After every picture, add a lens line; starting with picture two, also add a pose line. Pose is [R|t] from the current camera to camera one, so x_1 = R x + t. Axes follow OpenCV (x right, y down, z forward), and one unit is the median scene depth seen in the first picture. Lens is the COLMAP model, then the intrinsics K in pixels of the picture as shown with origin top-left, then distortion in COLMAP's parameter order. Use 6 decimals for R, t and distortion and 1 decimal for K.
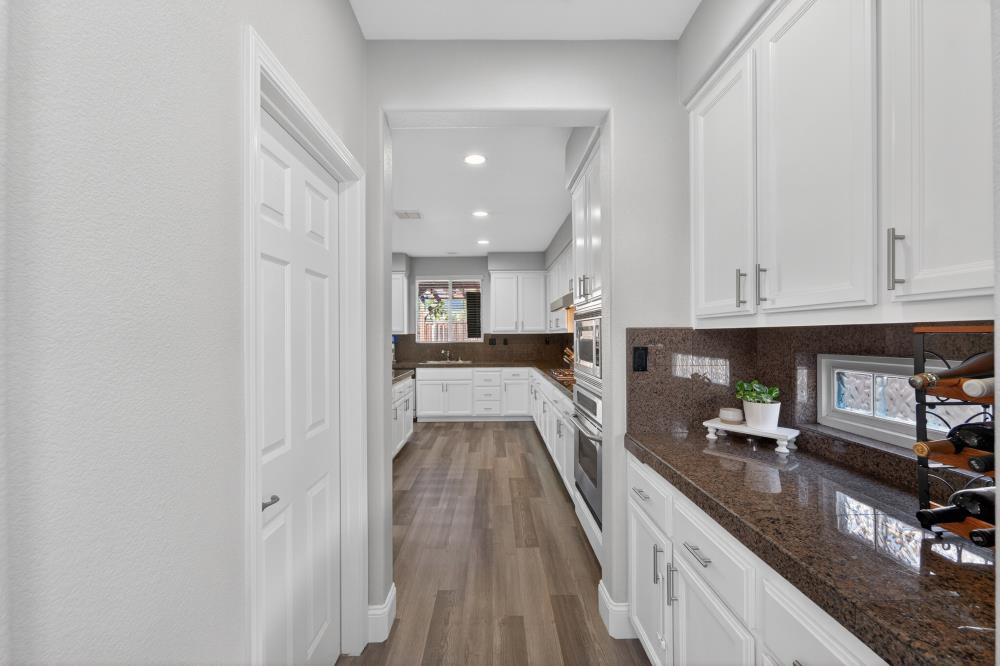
lens RADIAL K [[391.3, 0, 500.0], [0, 391.3, 333.0], [0, 0, 1]] dist [-0.001309, -0.000346]
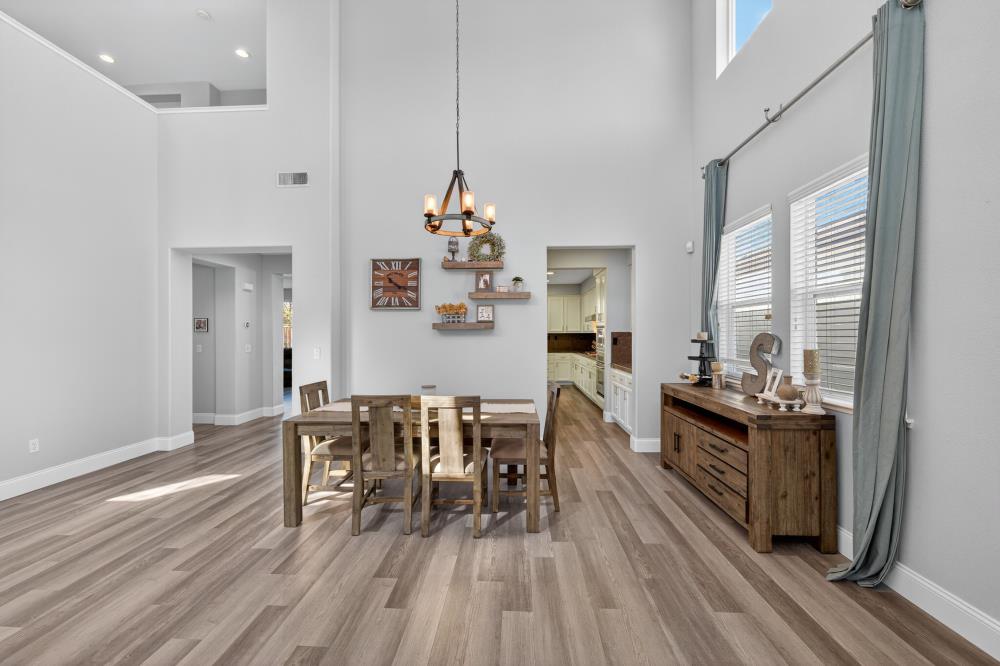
lens RADIAL K [[386.2, 0, 500.0], [0, 386.2, 333.0], [0, 0, 1]] dist [0.001823, -0.000141]
pose [[0.997734, 0.004076, -0.067155, -0.115576], [-0.003823, 0.999985, 0.003885, -0.004141], [0.067170, -0.003619, 0.997735, -0.675066]]
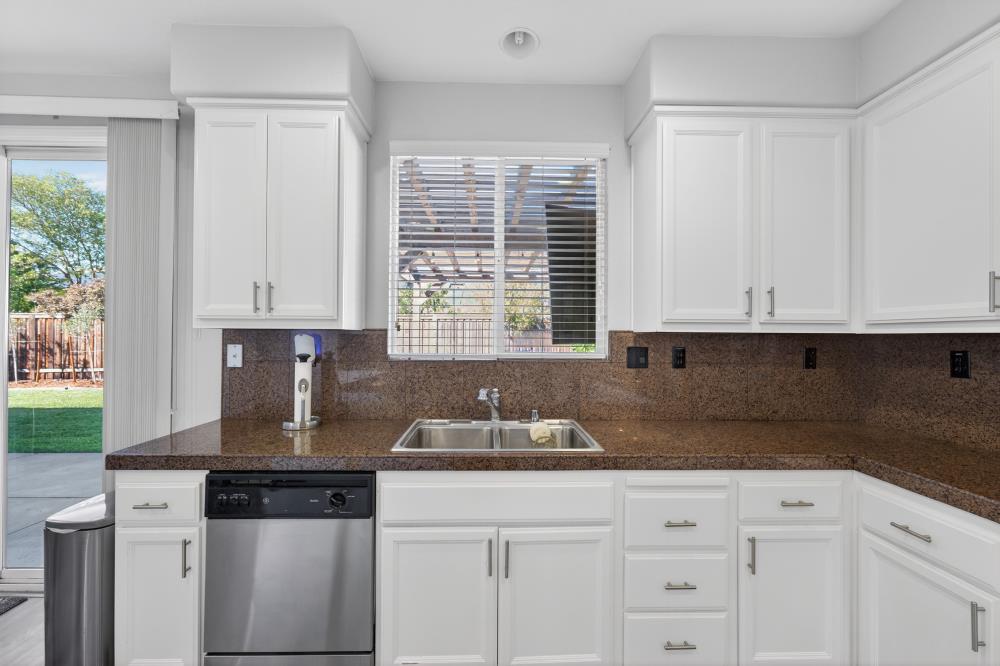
lens RADIAL K [[391.3, 0, 500.0], [0, 391.3, 333.0], [0, 0, 1]] dist [-0.001309, -0.000346]
pose [[0.999886, 0.010443, 0.010898, -0.133994], [-0.010410, 0.999941, -0.003084, 0.004848], [-0.010929, 0.002970, 0.999936, 0.706460]]
